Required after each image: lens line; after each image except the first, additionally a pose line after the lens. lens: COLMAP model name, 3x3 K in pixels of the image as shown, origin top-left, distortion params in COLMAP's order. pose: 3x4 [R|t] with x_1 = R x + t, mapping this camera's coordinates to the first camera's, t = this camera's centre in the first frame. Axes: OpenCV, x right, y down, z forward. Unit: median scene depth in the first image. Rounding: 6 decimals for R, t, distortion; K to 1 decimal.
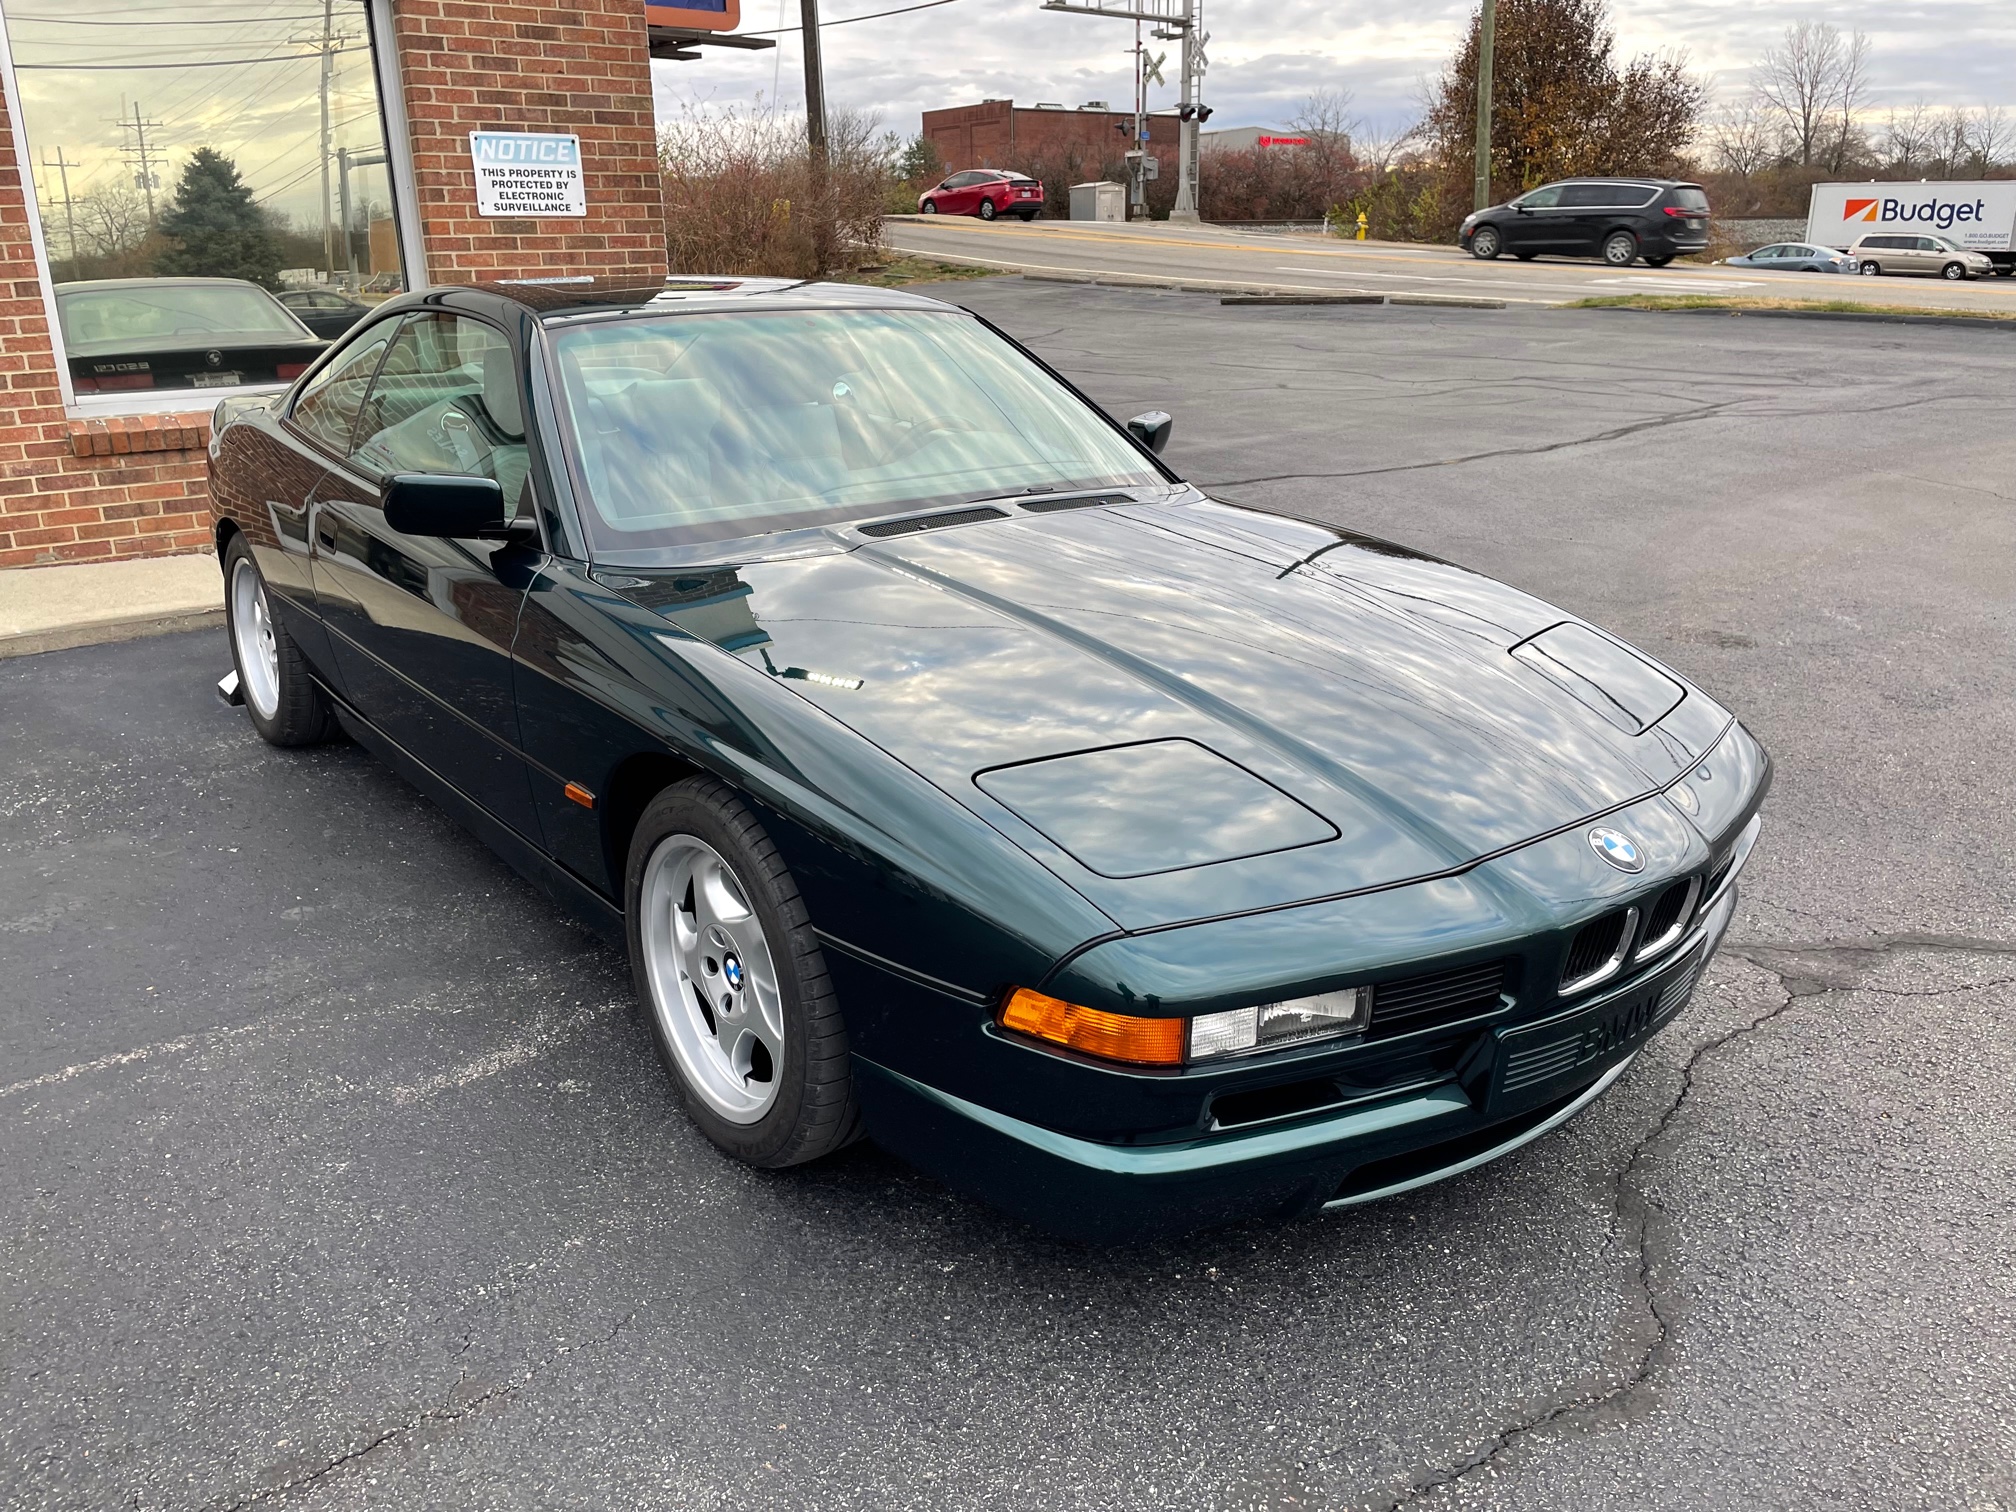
lens RADIAL K [[1552.5, 0, 1008.0], [0, 1552.5, 756.0], [0, 0, 1]] dist [0.087386, -0.118158]
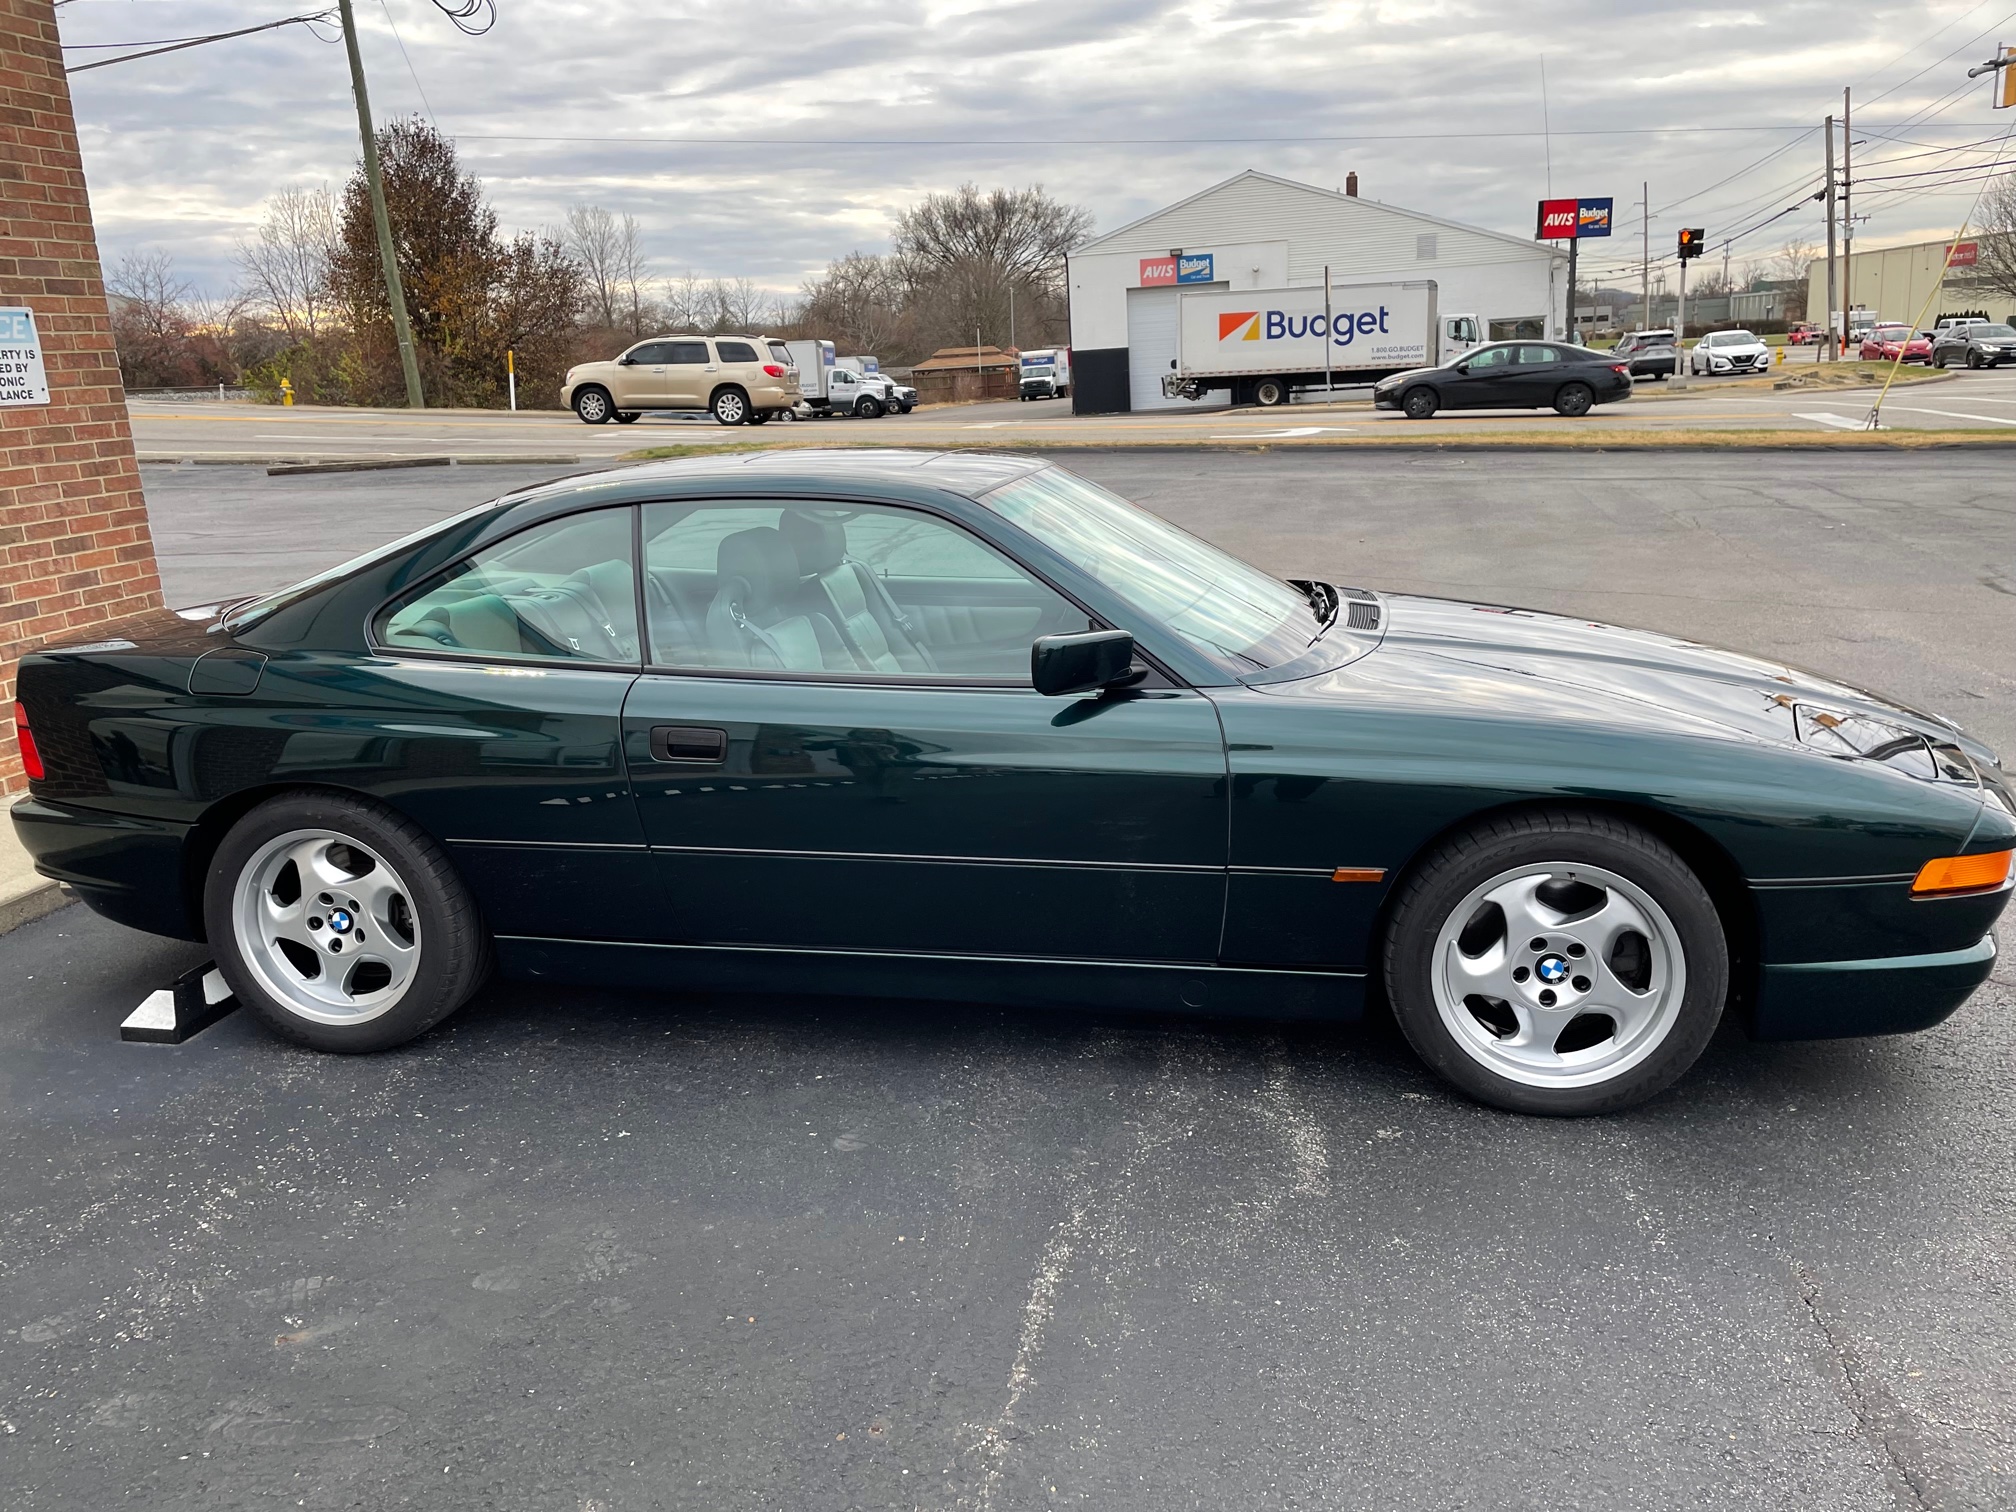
lens RADIAL K [[1552.5, 0, 1008.0], [0, 1552.5, 756.0], [0, 0, 1]] dist [0.087386, -0.118158]
pose [[0.744208, -0.184627, 0.641925, -0.448269], [0.243976, 0.969773, -0.003930, -0.044621], [-0.621796, 0.159539, 0.766757, 0.101958]]
